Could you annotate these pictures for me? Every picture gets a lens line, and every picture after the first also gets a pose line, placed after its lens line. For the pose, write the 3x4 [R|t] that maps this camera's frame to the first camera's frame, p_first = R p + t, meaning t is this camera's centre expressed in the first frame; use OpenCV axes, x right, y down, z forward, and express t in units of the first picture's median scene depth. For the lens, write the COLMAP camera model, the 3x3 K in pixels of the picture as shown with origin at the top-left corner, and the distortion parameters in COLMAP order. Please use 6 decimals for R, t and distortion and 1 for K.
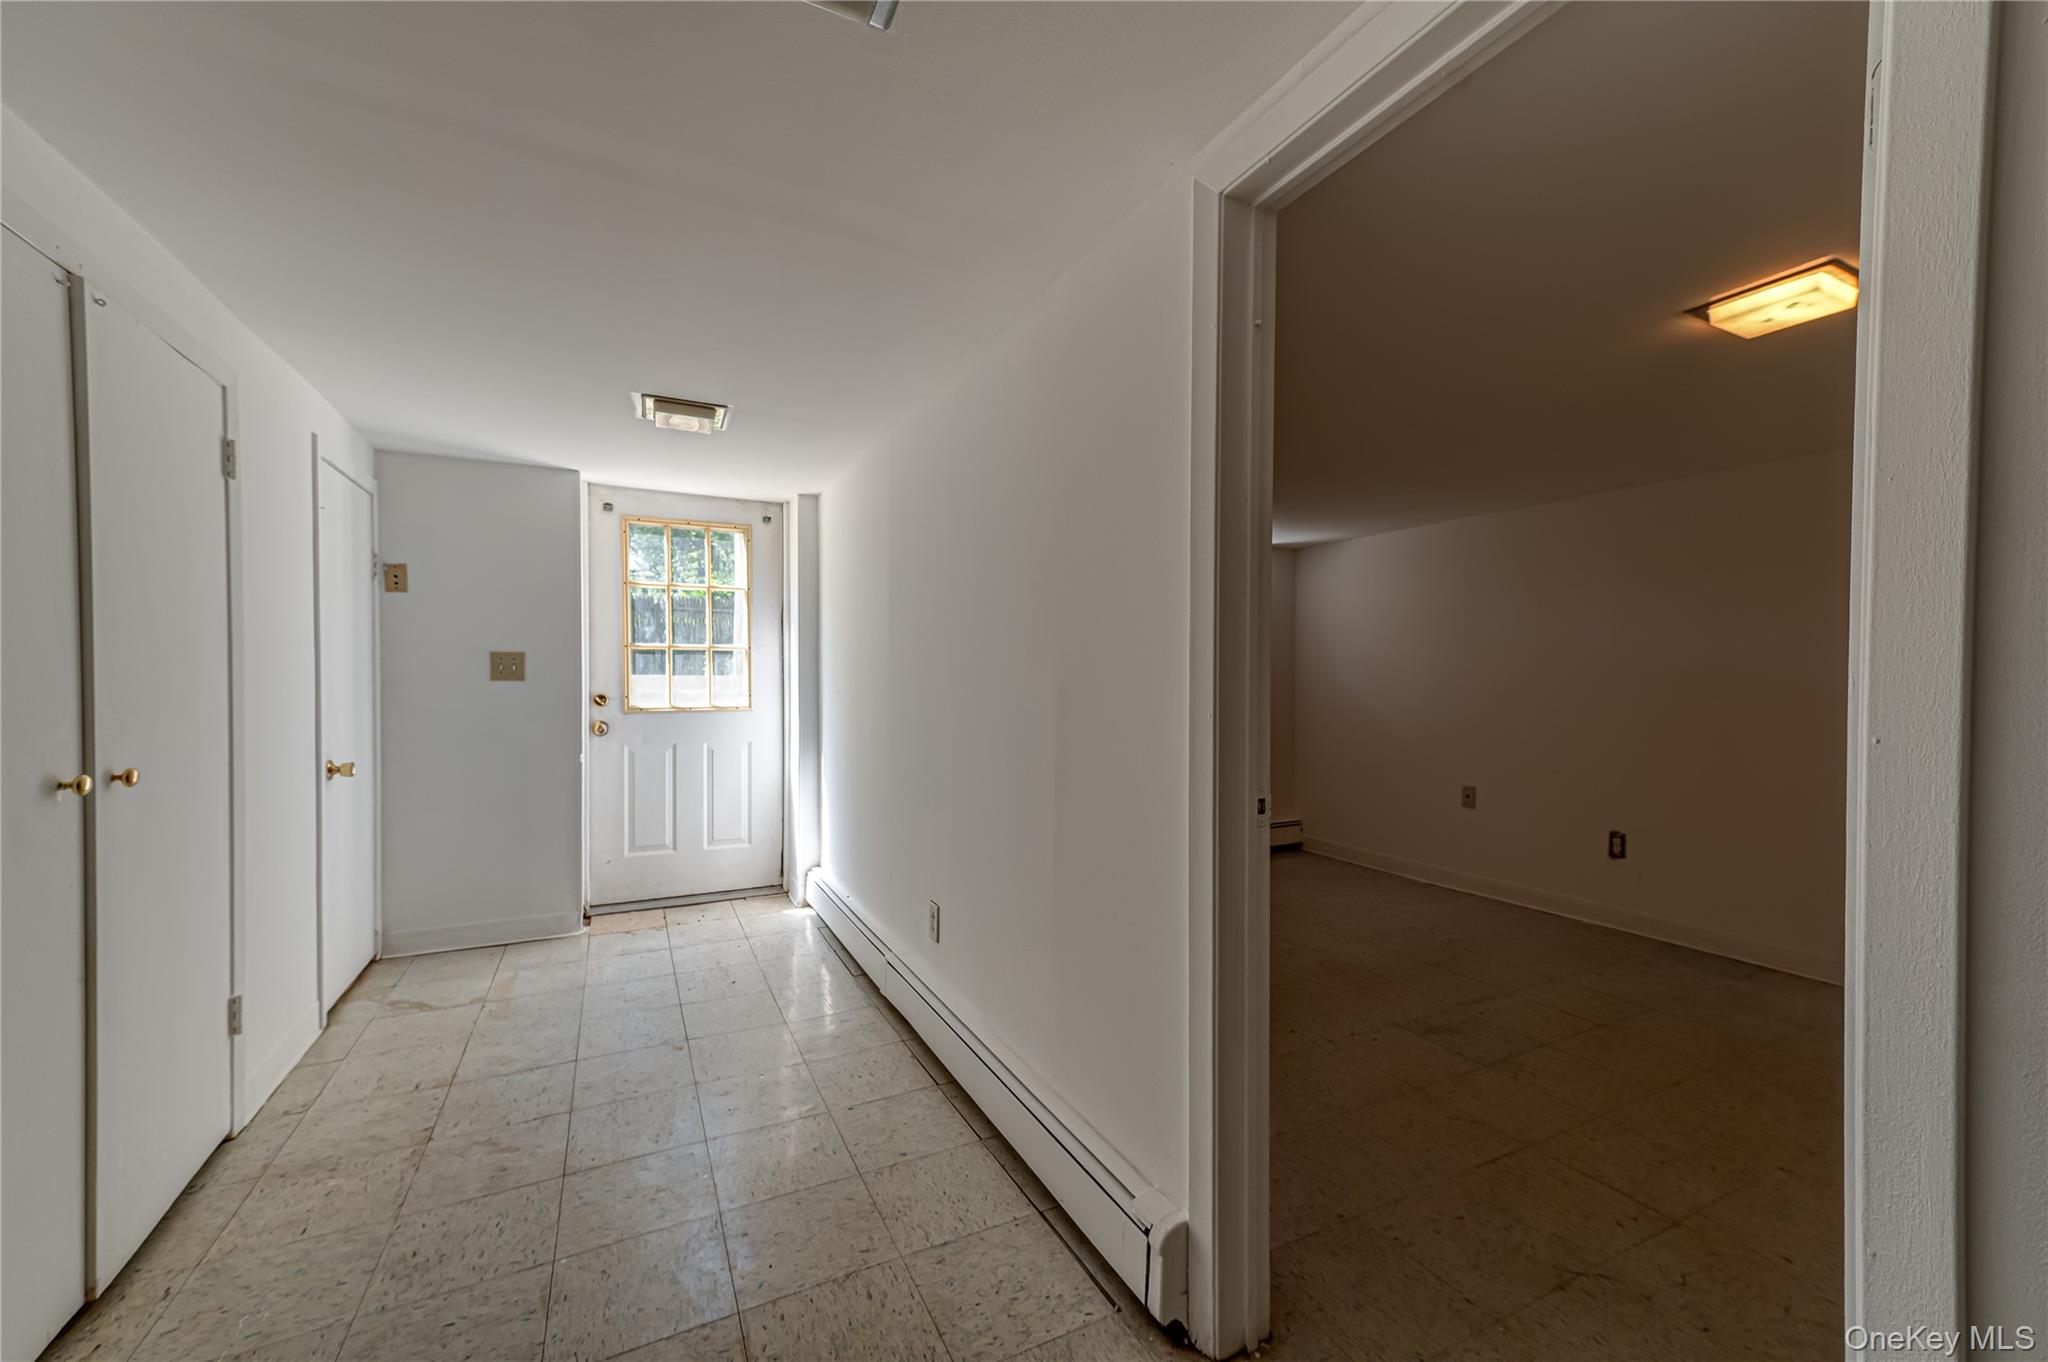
lens RADIAL K [[792.1, 0, 1020.5], [0, 792.1, 690.8], [0, 0, 1]] dist [0.014388, 0.000034]
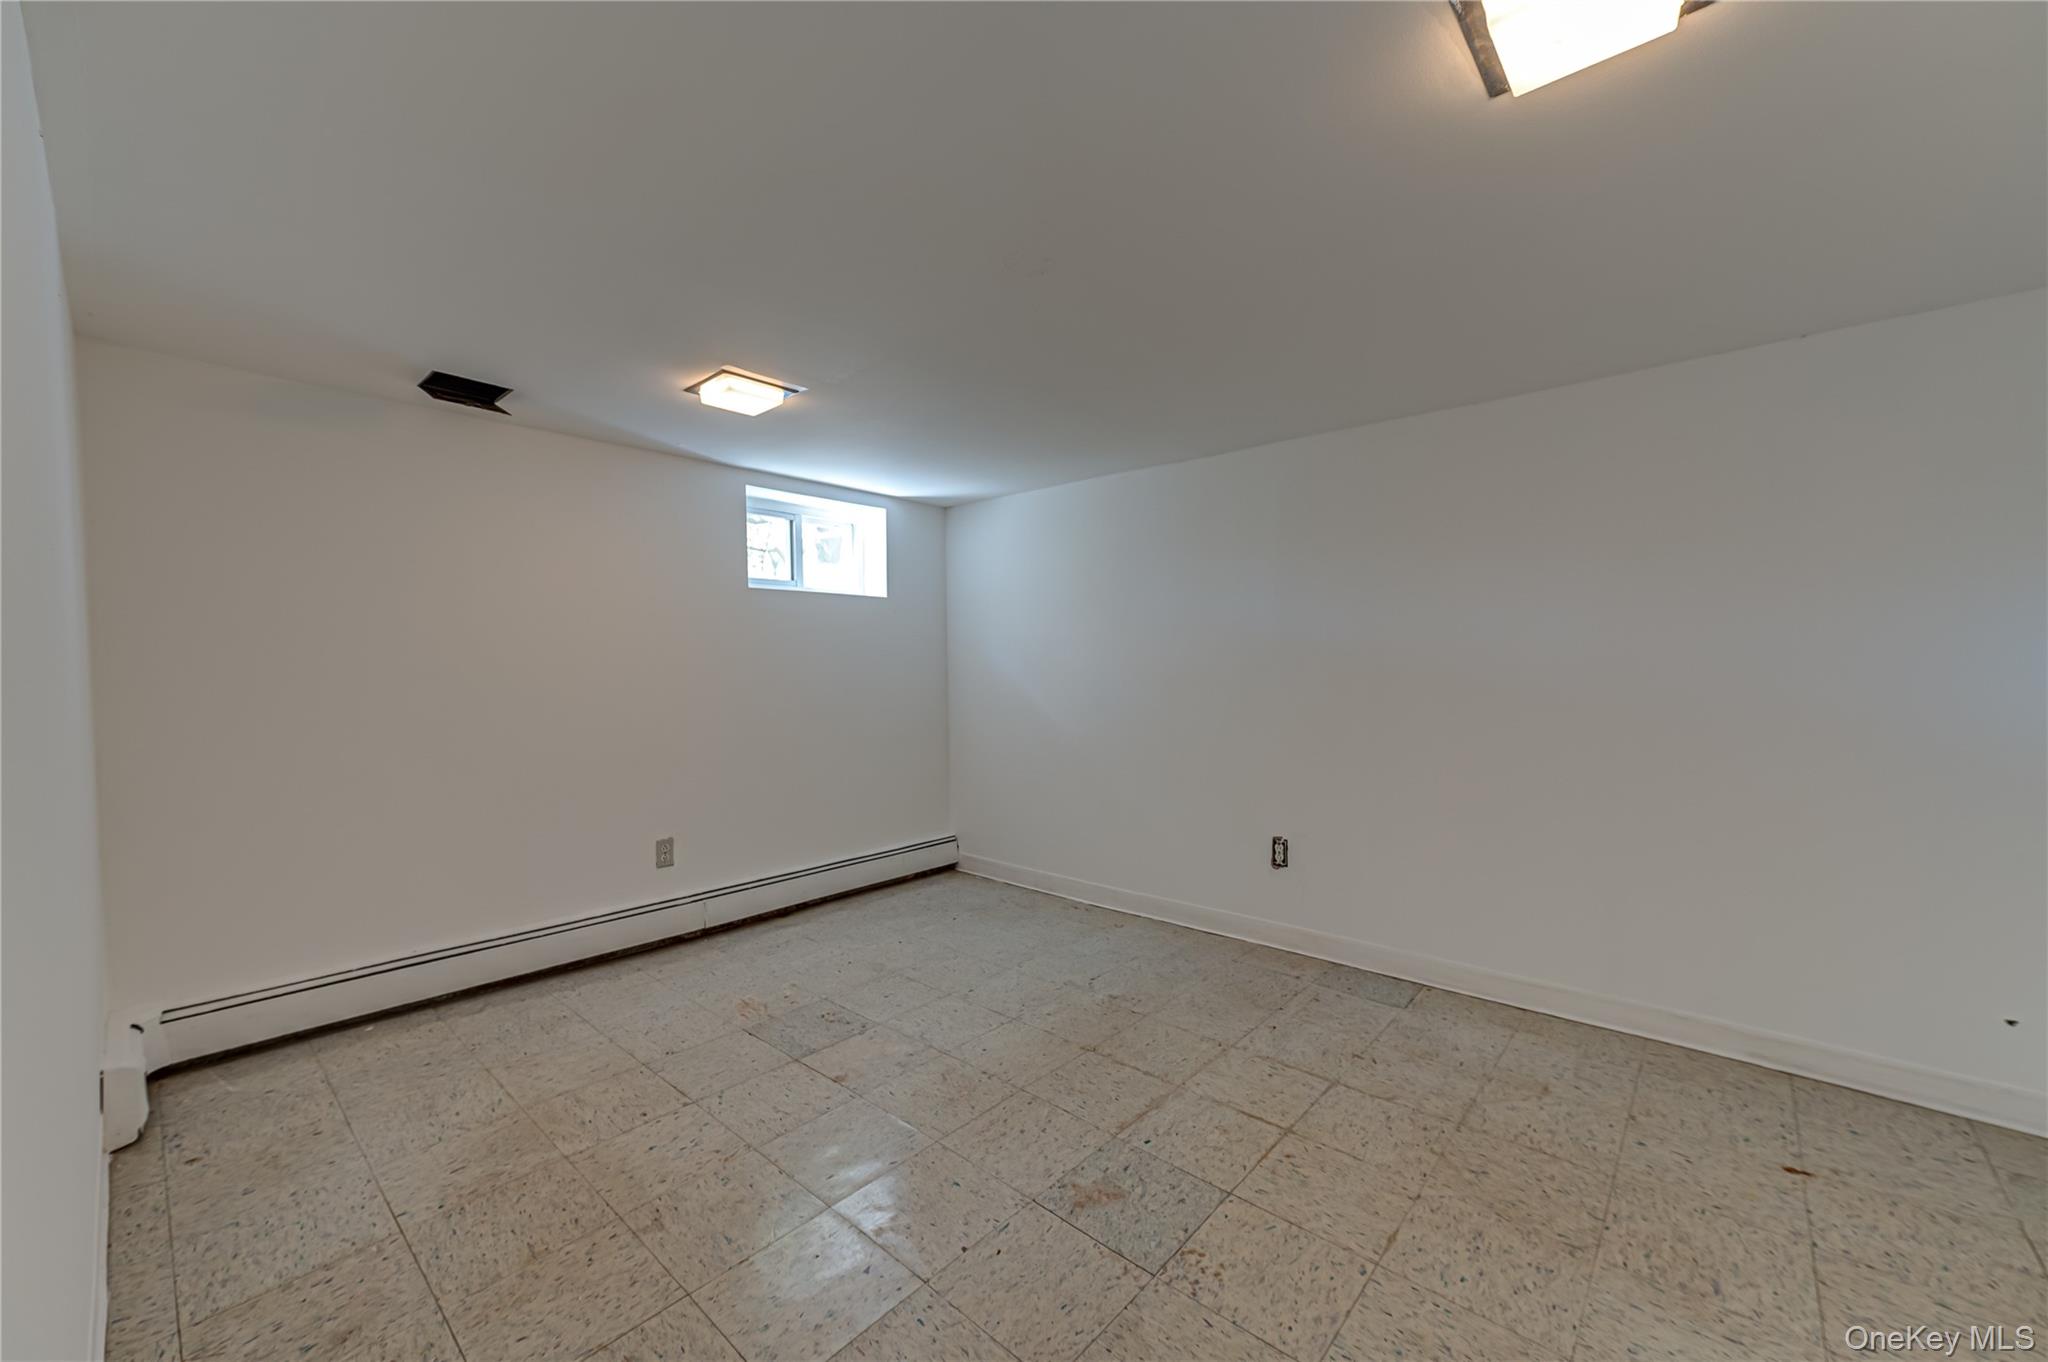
lens RADIAL K [[792.1, 0, 1020.5], [0, 792.1, 690.8], [0, 0, 1]] dist [0.014388, 0.000034]
pose [[0.931800, -0.012385, 0.362760, 0.167337], [0.007567, 0.999863, 0.014698, 0.000081], [-0.362892, -0.010950, 0.931767, 0.292491]]
